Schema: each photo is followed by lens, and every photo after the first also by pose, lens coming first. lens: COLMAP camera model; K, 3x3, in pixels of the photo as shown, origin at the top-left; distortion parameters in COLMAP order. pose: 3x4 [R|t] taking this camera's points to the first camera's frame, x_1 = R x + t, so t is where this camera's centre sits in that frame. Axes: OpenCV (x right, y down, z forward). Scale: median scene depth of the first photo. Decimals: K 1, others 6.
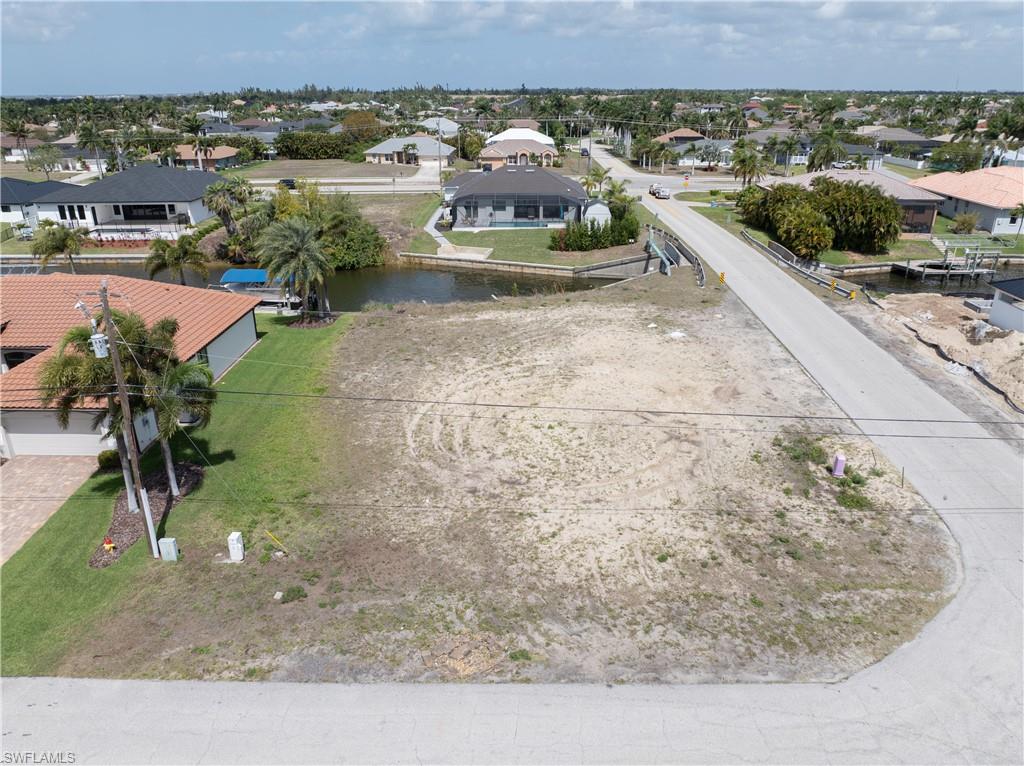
lens RADIAL K [[726.0, 0, 512.0], [0, 726.0, 383.0], [0, 0, 1]] dist [-0.035019, -0.001797]
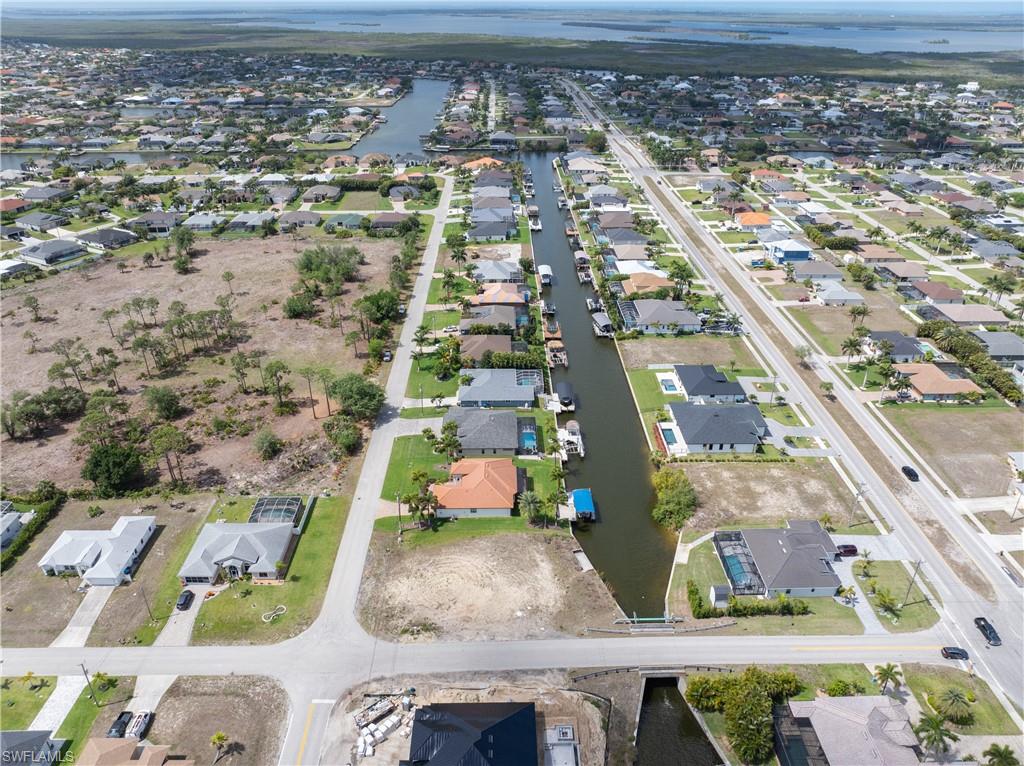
lens RADIAL K [[719.7, 0, 511.1], [0, 719.7, 380.3], [0, 0, 1]] dist [-0.035991, -0.002004]
pose [[0.038533, 0.473893, -0.879739, 2.328989], [-0.379258, 0.821453, 0.425885, -2.052481], [0.924488, 0.317238, 0.211381, 0.136259]]
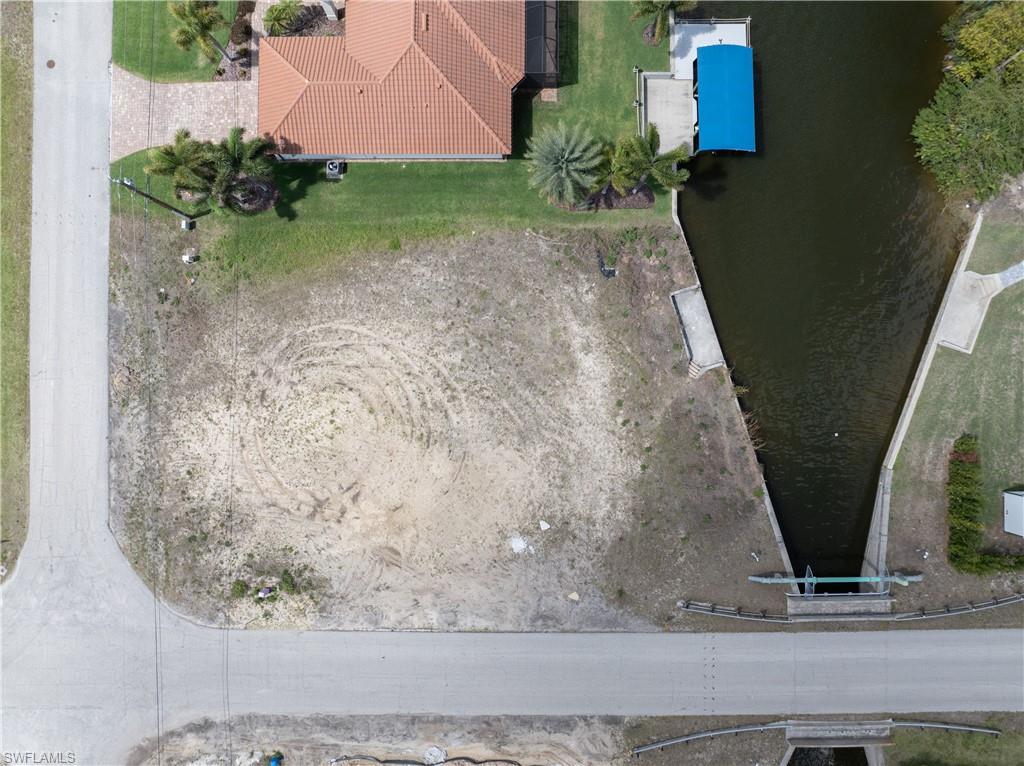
lens RADIAL K [[719.7, 0, 511.1], [0, 719.7, 380.3], [0, 0, 1]] dist [-0.035991, -0.002004]
pose [[0.021613, 0.999766, 0.001259, -0.019158], [-0.376435, 0.006971, 0.926417, -1.130915], [0.926191, -0.020496, 0.376497, 0.633926]]
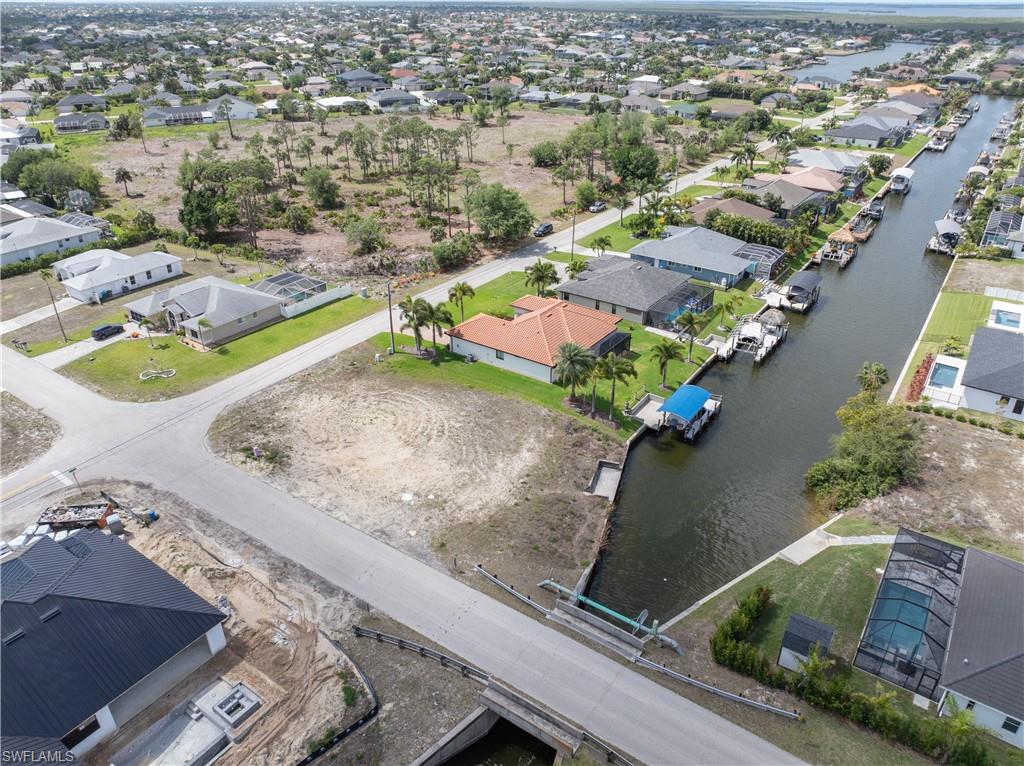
lens RADIAL K [[719.7, 0, 511.1], [0, 719.7, 380.3], [0, 0, 1]] dist [-0.035991, -0.002004]
pose [[-0.554693, 0.398594, -0.730369, 1.149396], [-0.313636, 0.712878, 0.627246, -1.290907], [0.770680, 0.576999, -0.270415, 1.516054]]
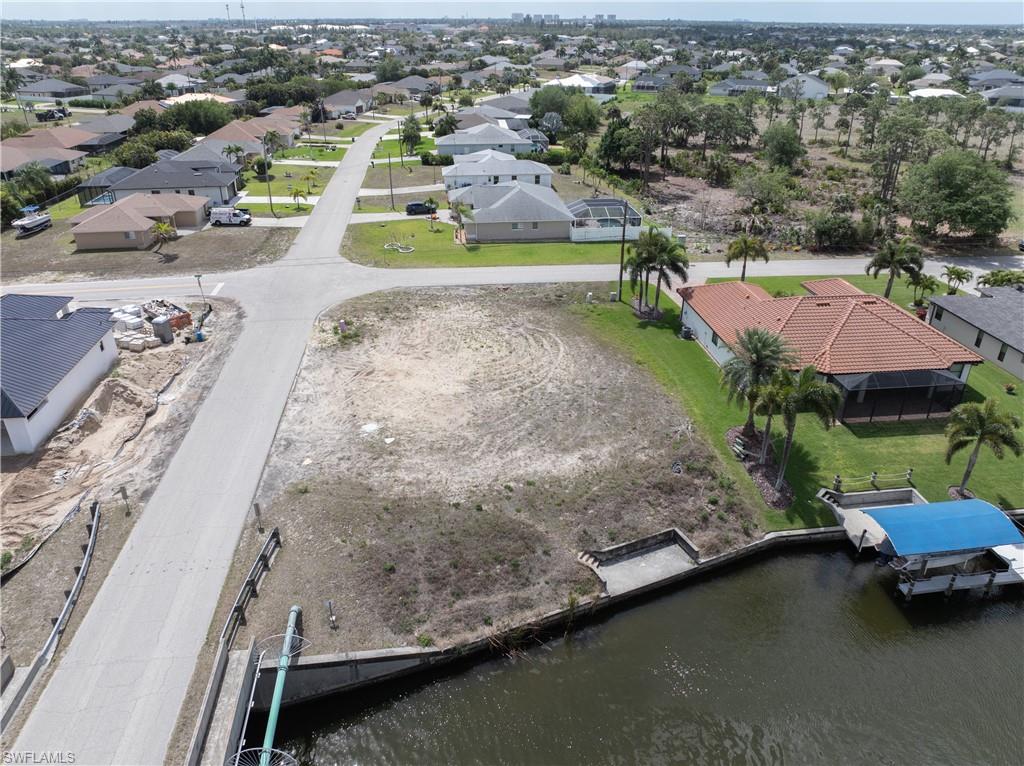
lens RADIAL K [[719.7, 0, 511.1], [0, 719.7, 380.3], [0, 0, 1]] dist [-0.035991, -0.002004]
pose [[-0.990571, 0.064015, -0.121124, 0.159353], [-0.049914, 0.654717, 0.754224, -0.958006], [0.127584, 0.753158, -0.645349, 1.752739]]
